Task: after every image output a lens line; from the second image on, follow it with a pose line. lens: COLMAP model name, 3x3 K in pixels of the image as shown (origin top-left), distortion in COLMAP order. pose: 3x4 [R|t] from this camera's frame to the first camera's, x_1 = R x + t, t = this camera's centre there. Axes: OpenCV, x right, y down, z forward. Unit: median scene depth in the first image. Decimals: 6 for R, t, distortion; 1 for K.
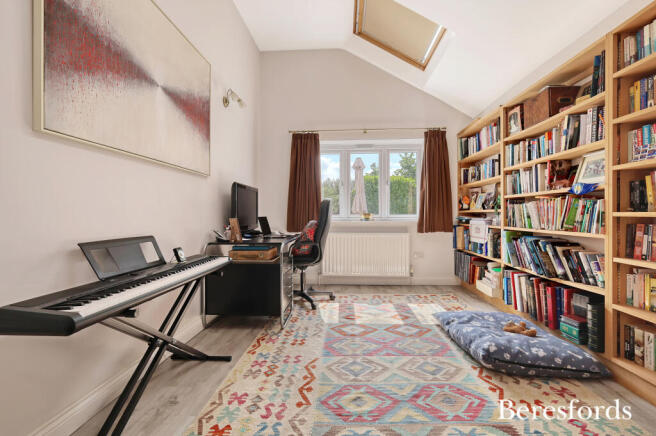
lens RADIAL K [[284.1, 0, 328.9], [0, 284.1, 216.5], [0, 0, 1]] dist [0.002413, 0.000108]
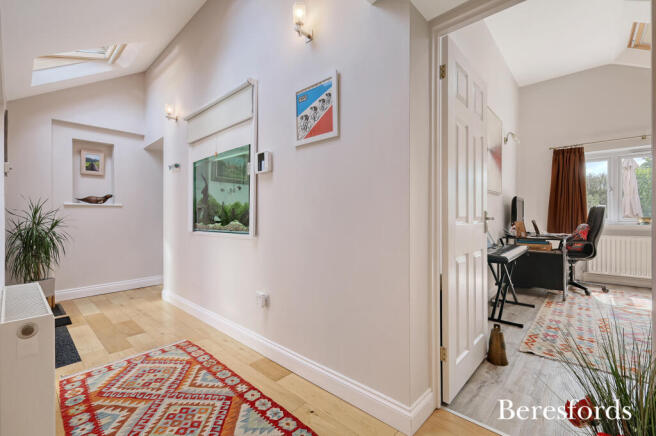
lens RADIAL K [[284.1, 0, 329.0], [0, 284.1, 216.3], [0, 0, 1]] dist [0.002413, 0.000108]
pose [[0.780567, -0.001941, -0.625069, -0.142653], [-0.001728, 0.999985, -0.005263, -0.008865], [0.625070, 0.005188, 0.780552, -0.618091]]
